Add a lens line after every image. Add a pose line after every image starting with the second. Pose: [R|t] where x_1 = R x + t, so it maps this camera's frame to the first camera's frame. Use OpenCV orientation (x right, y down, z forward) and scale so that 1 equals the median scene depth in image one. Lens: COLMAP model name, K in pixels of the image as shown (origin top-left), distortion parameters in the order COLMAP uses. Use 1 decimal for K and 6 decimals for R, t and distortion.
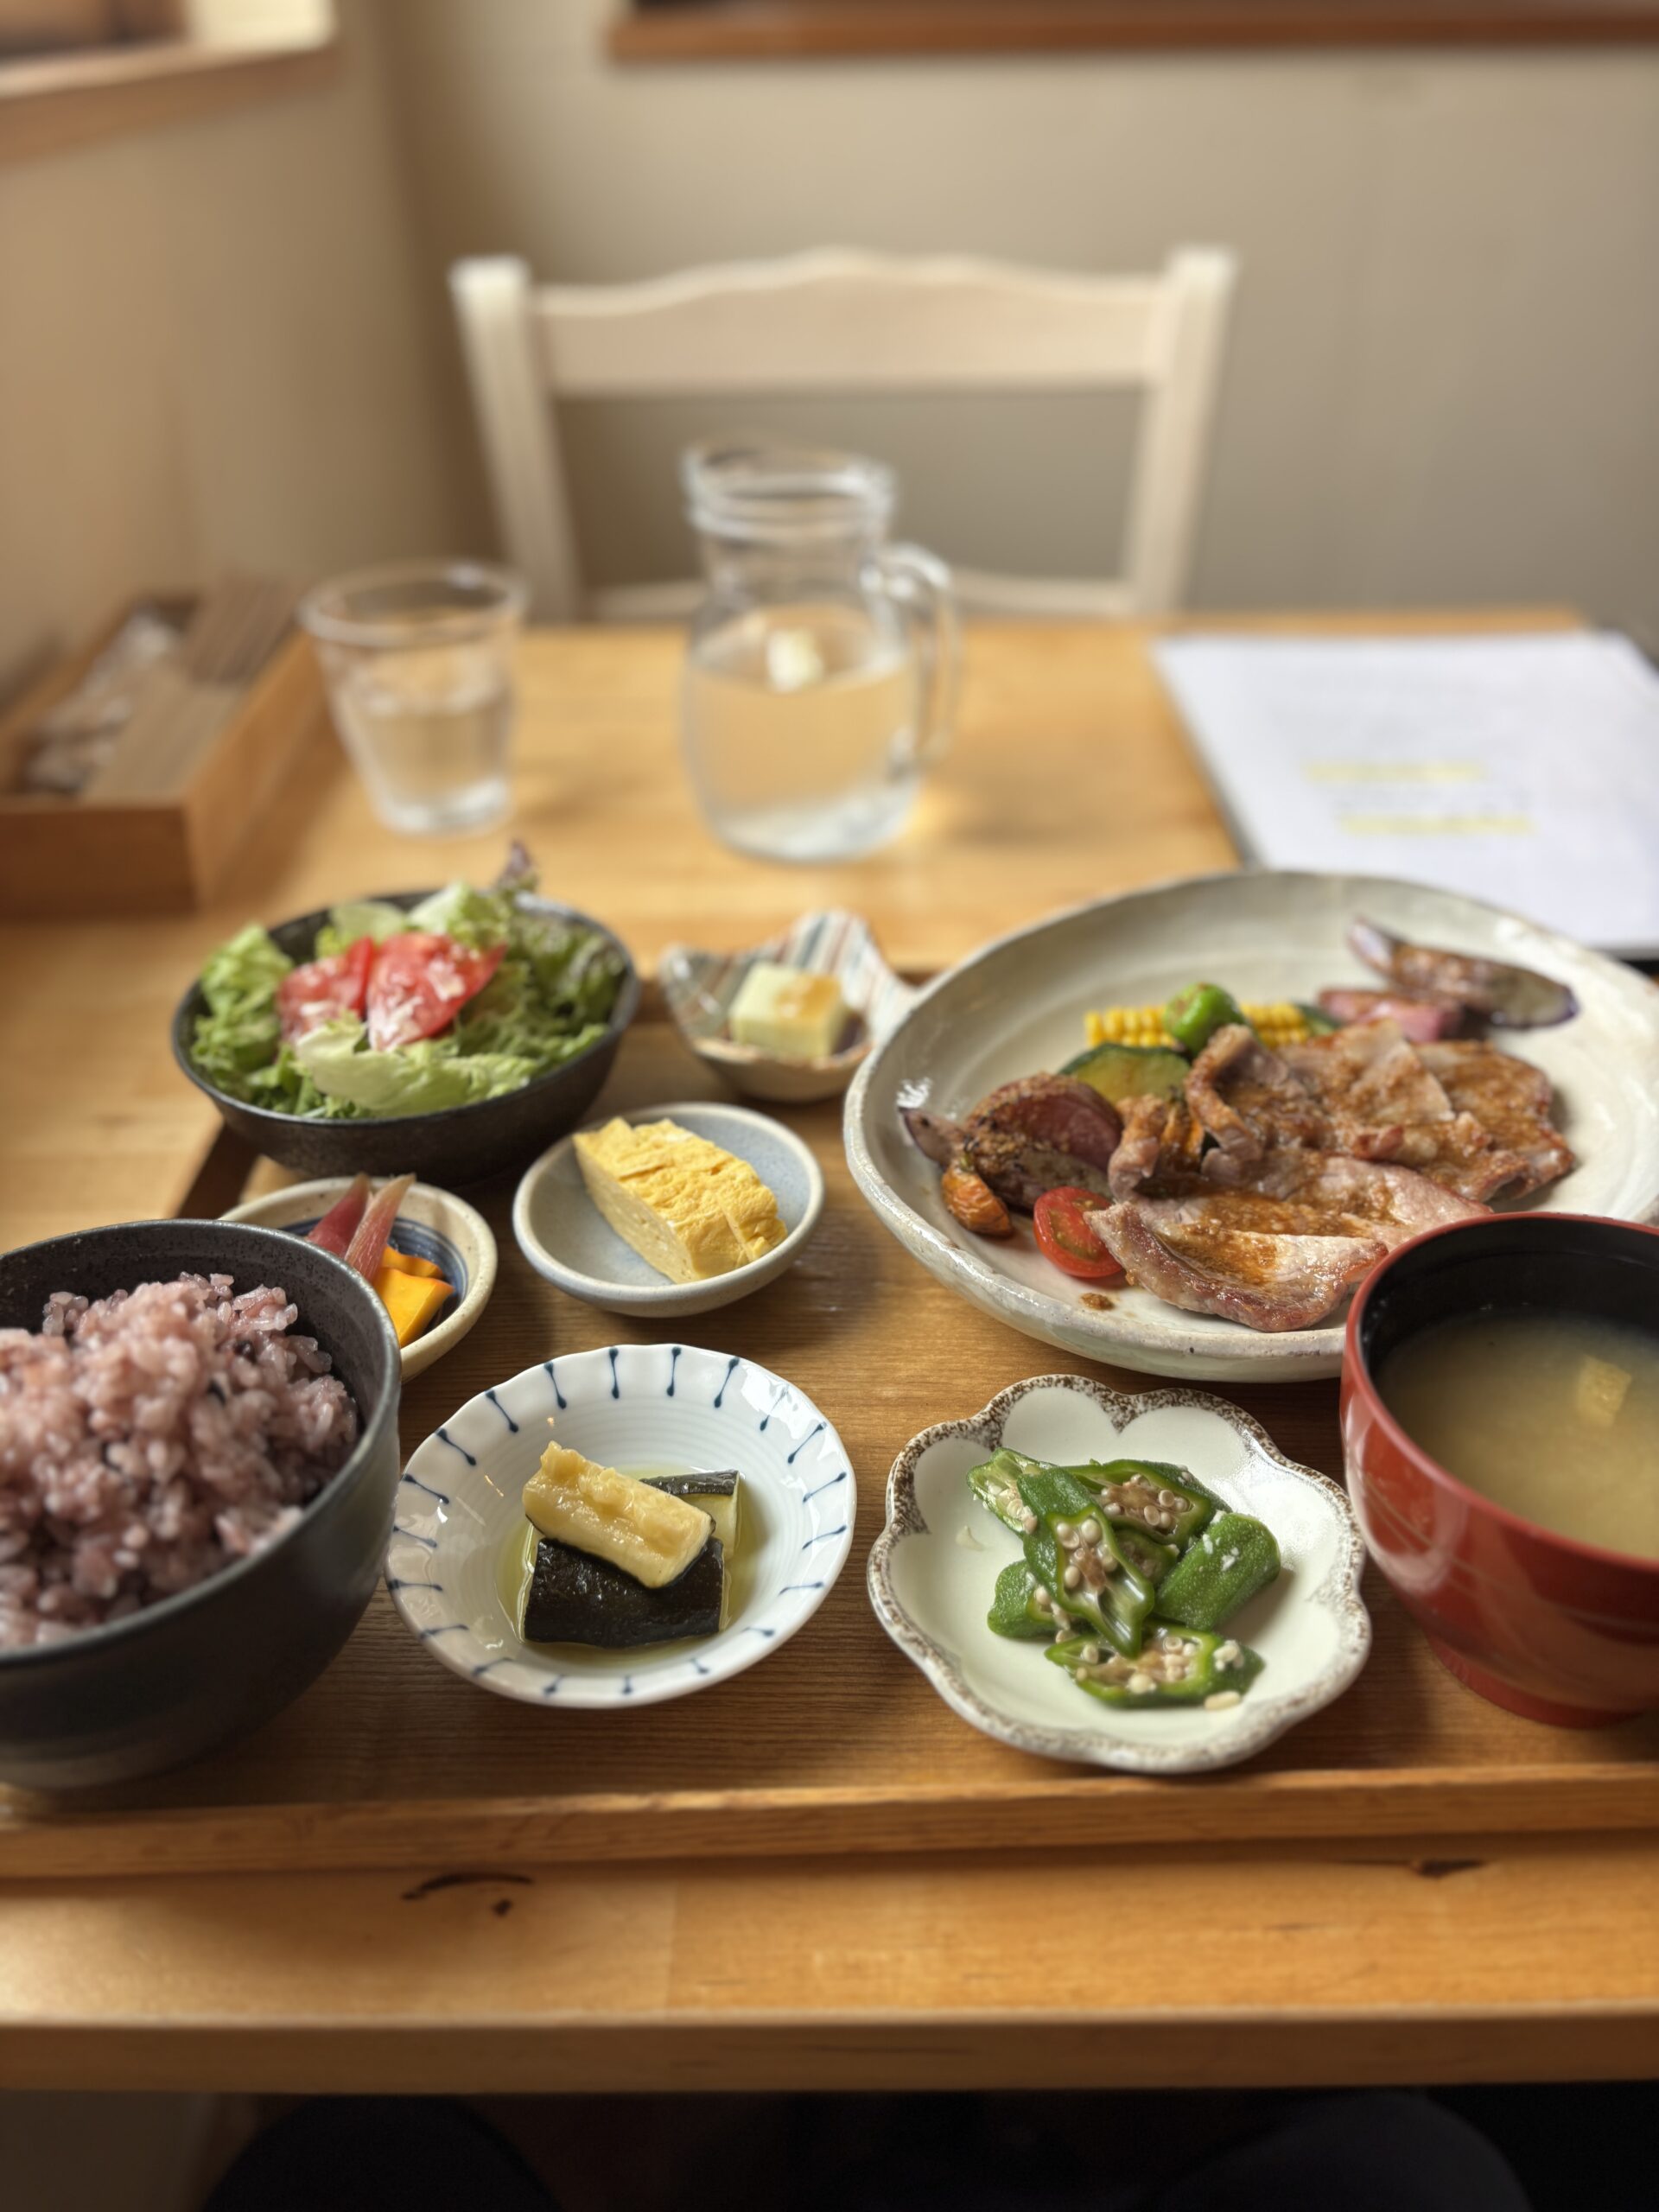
lens RADIAL K [[1687.7, 0, 823.9], [0, 1687.7, 1099.1], [0, 0, 1]] dist [0.049971, -0.071535]
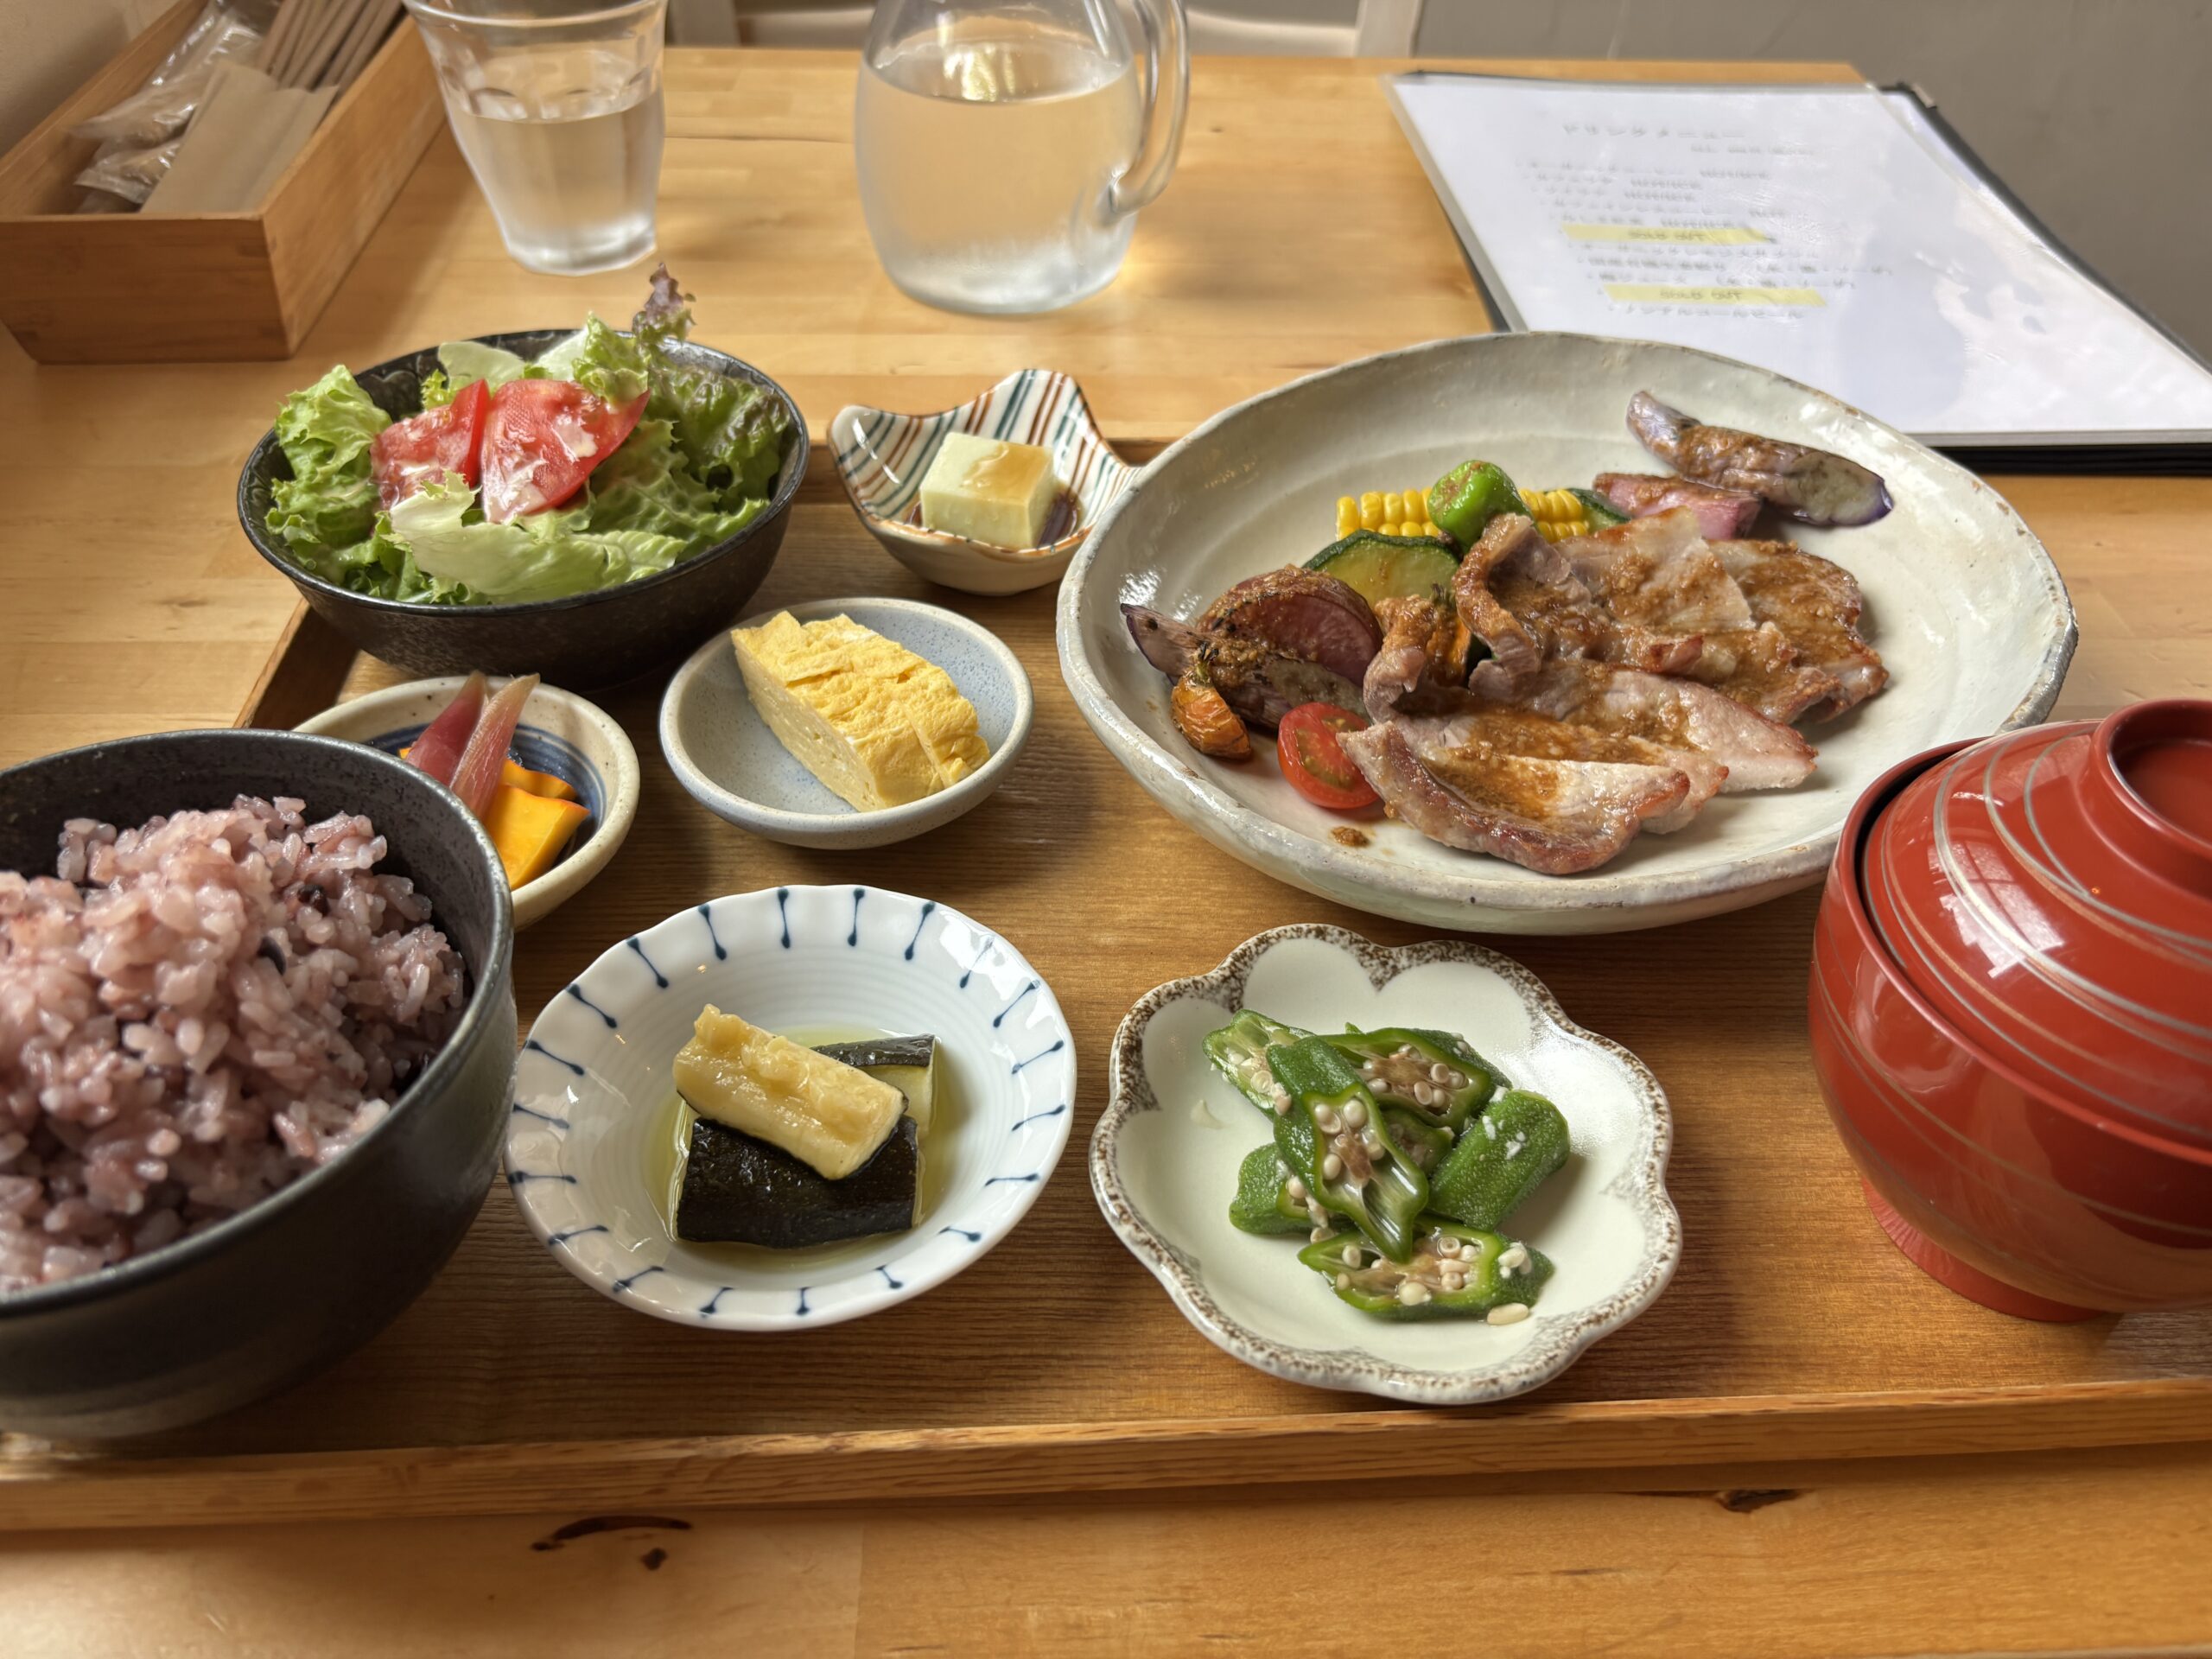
lens RADIAL K [[1687.7, 0, 1110.1], [0, 1687.7, 836.7], [0, 0, 1]] dist [0.049971, -0.071535]
pose [[0.997711, 0.008577, 0.067072, -0.017431], [-0.018061, 0.989687, 0.142106, -0.000178], [-0.065162, -0.142992, 0.987576, 0.151067]]
